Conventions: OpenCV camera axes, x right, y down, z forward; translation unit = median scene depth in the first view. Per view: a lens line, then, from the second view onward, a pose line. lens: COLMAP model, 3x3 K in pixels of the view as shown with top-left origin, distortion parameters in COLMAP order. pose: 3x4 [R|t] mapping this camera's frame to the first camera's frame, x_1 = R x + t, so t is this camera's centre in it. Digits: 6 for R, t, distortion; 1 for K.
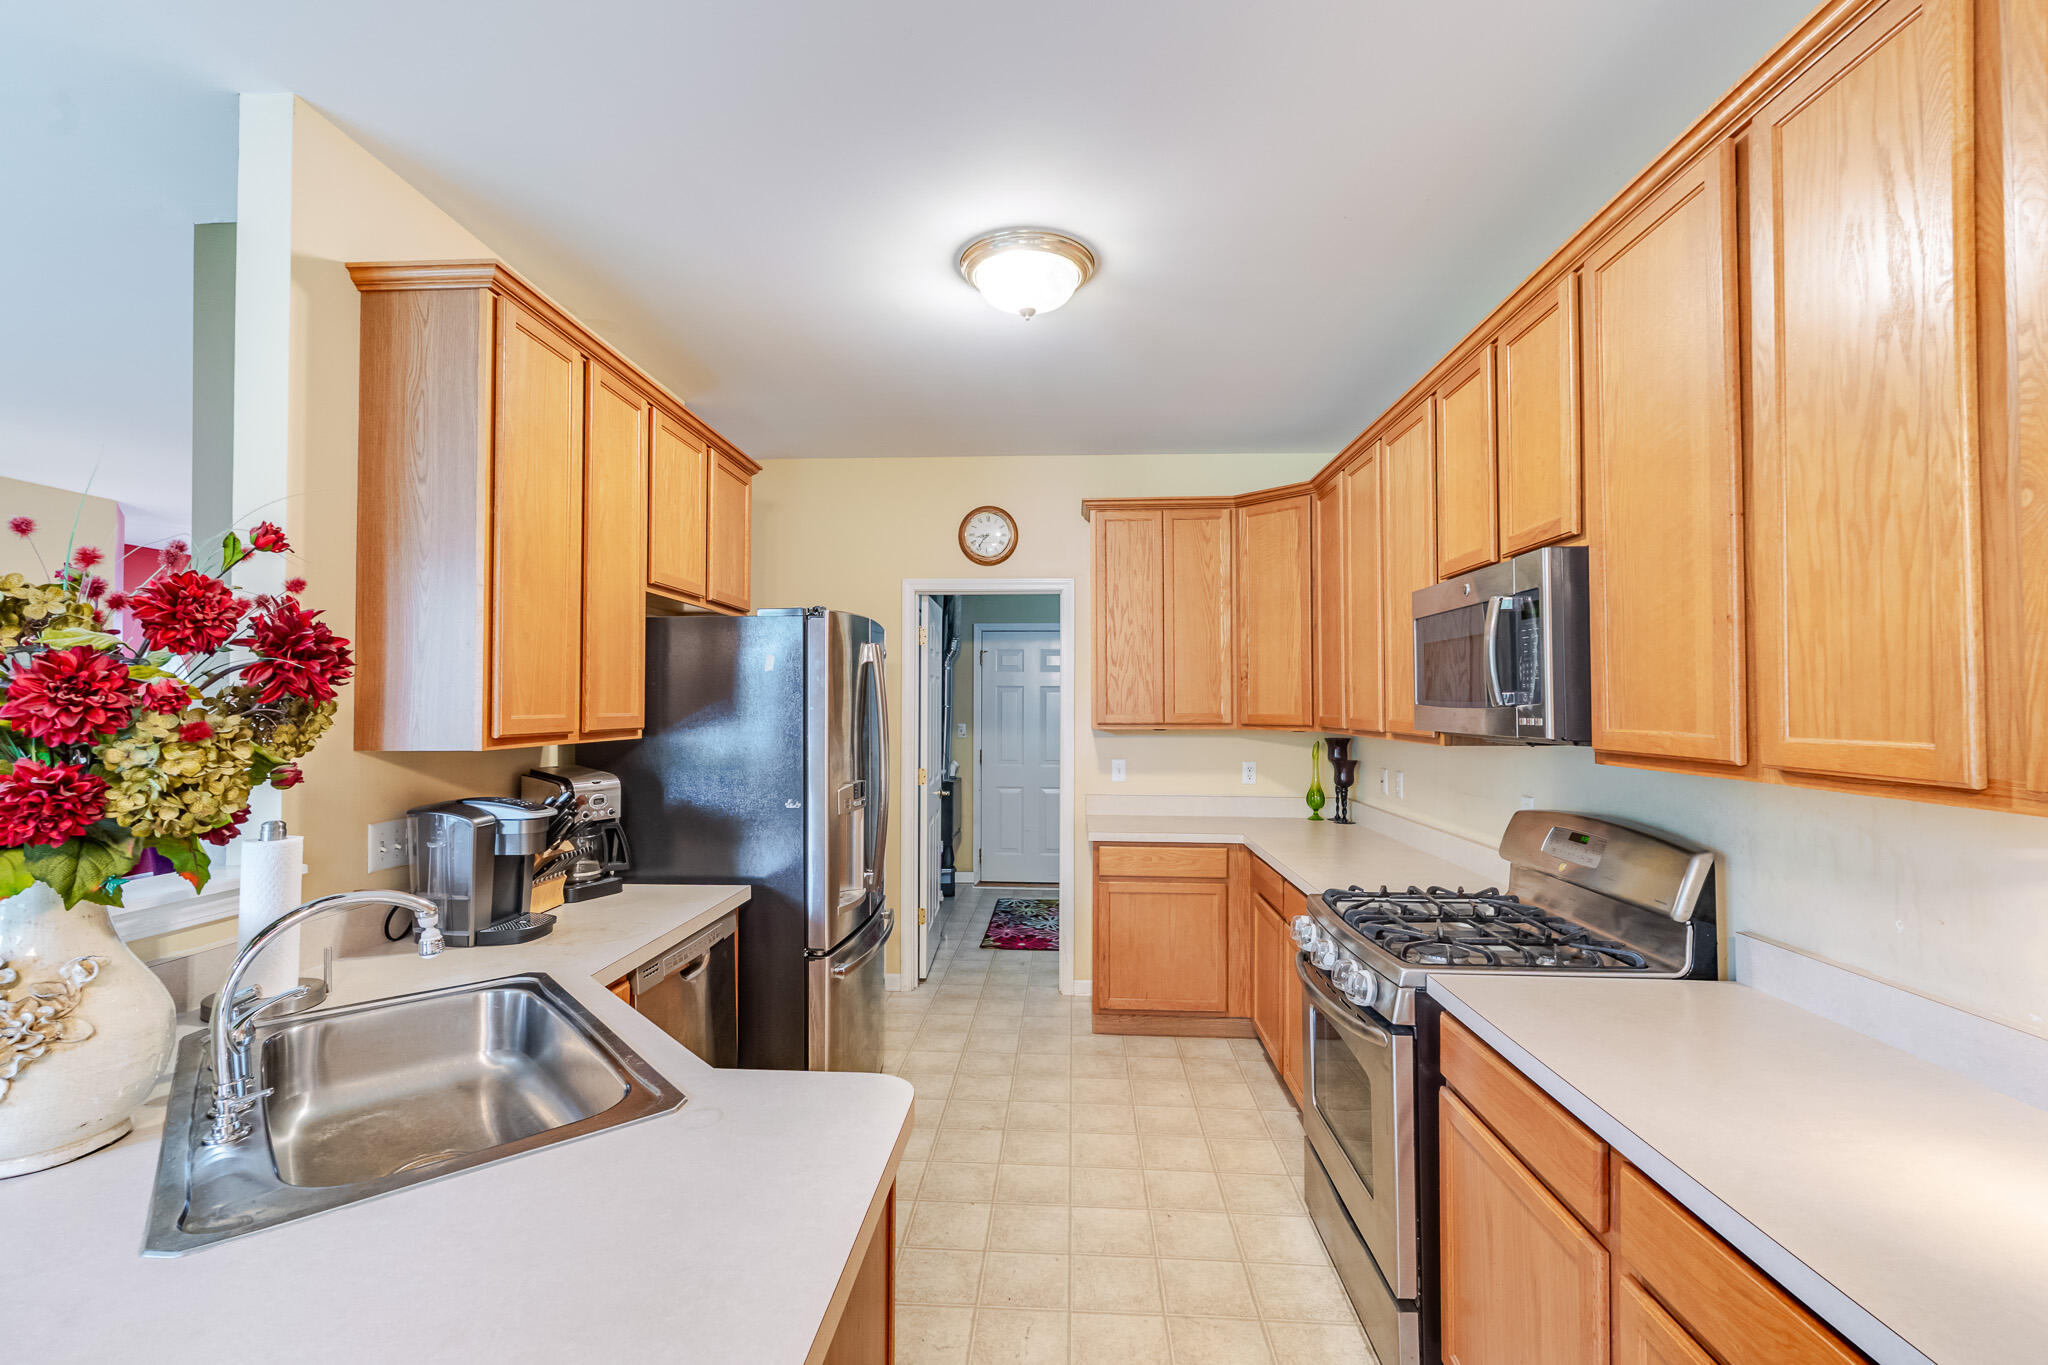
lens RADIAL K [[904.5, 0, 1017.8], [0, 904.5, 687.5], [0, 0, 1]] dist [0.000455, -0.000710]
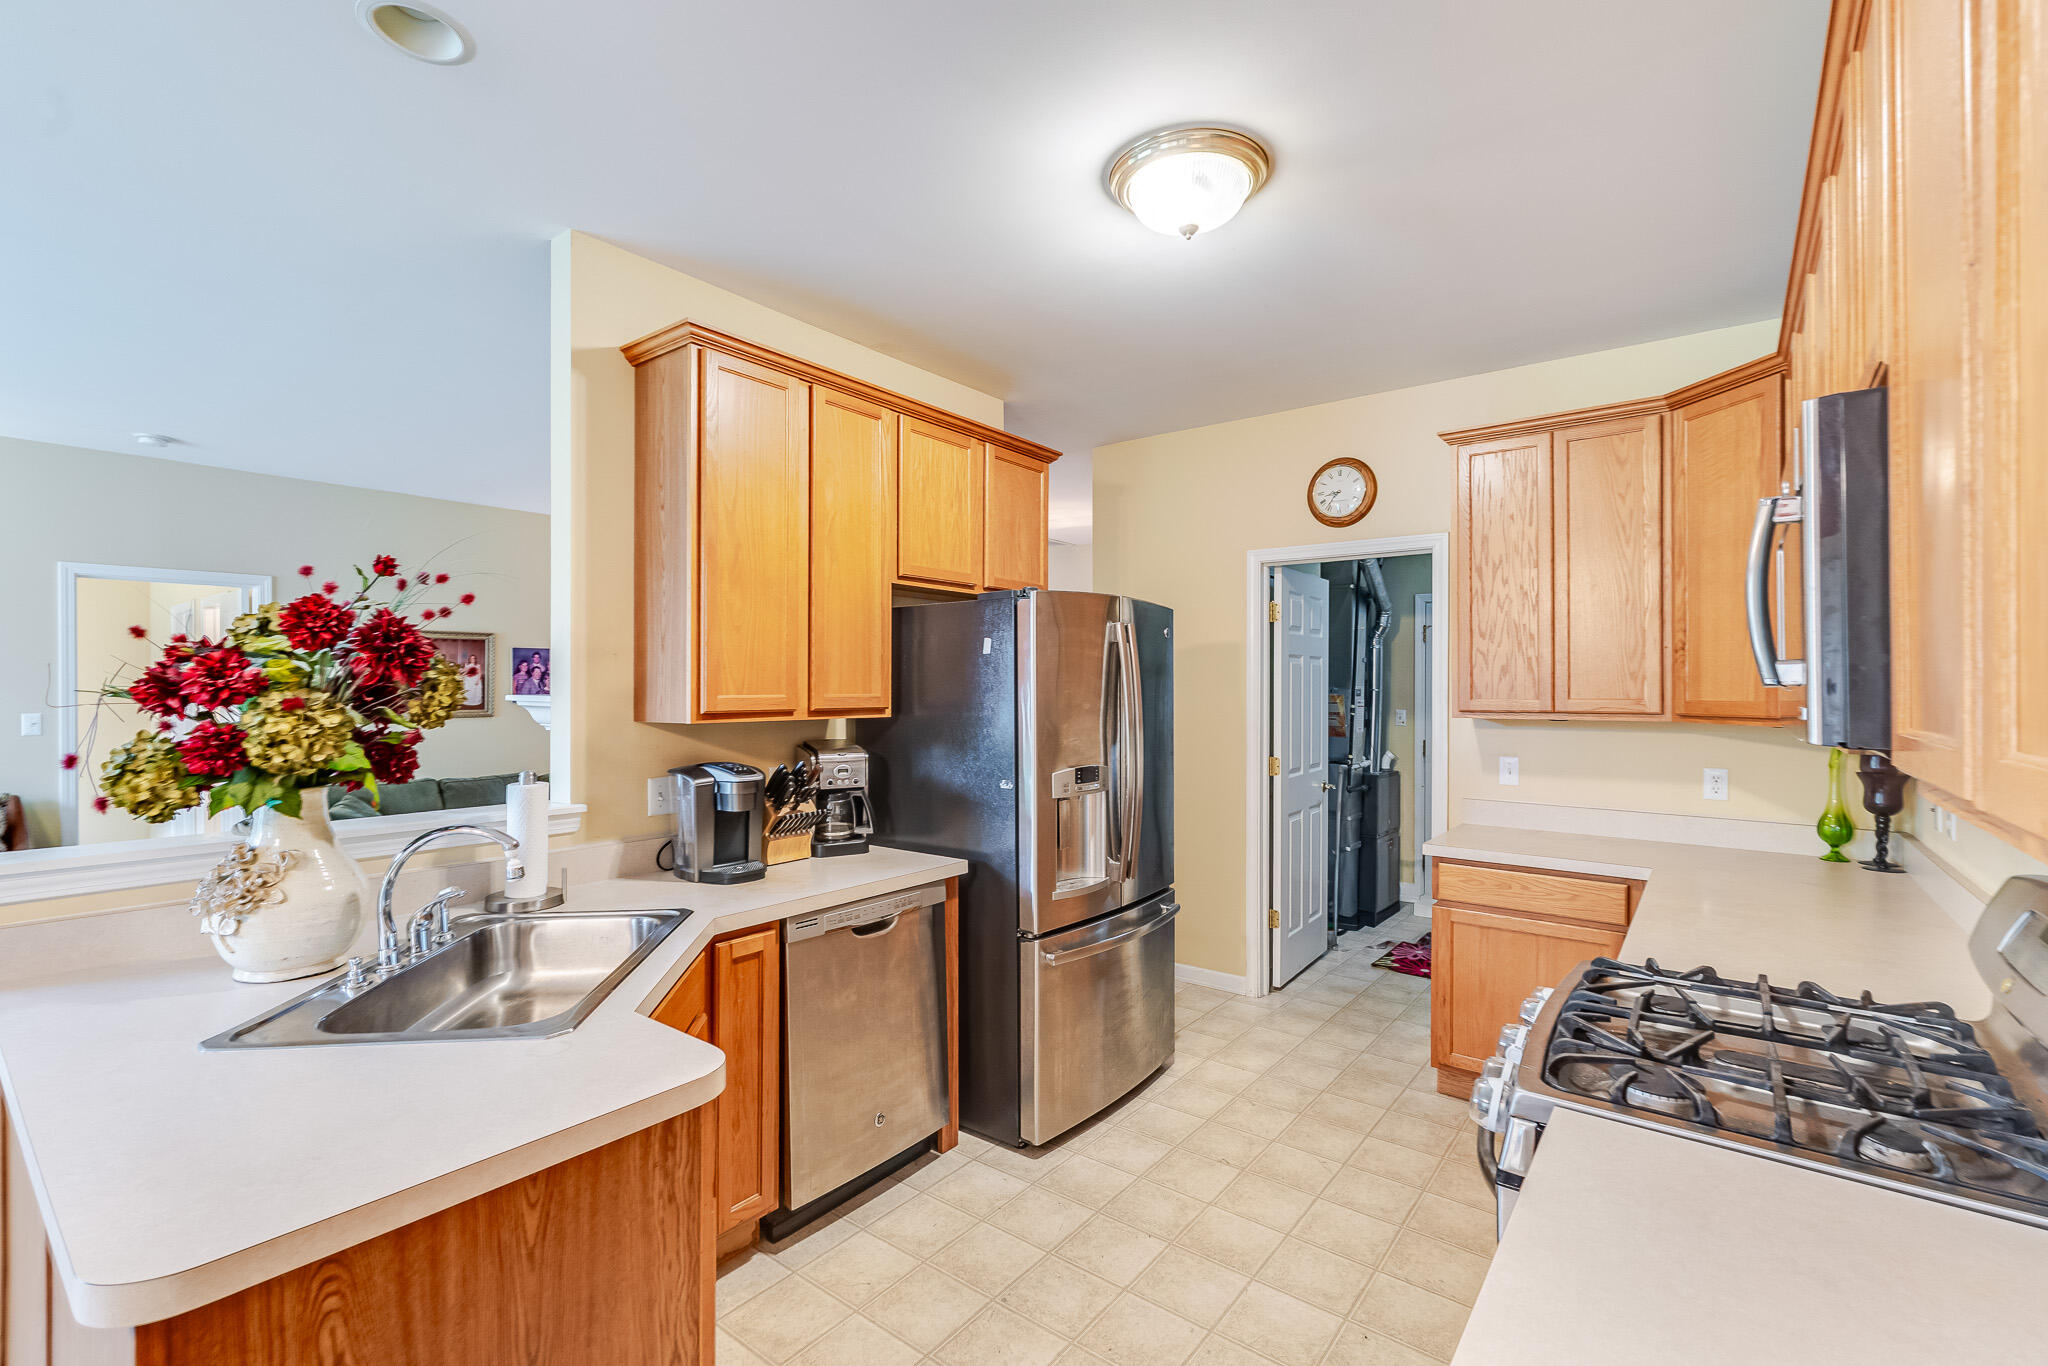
lens RADIAL K [[904.5, 0, 1016.0], [0, 904.5, 685.2], [0, 0, 1]] dist [0.000455, -0.000710]
pose [[0.822699, 0.000093, -0.568478, 0.355843], [0.009381, 0.999862, 0.013740, 0.003868], [0.568400, -0.016637, 0.822584, 0.185820]]
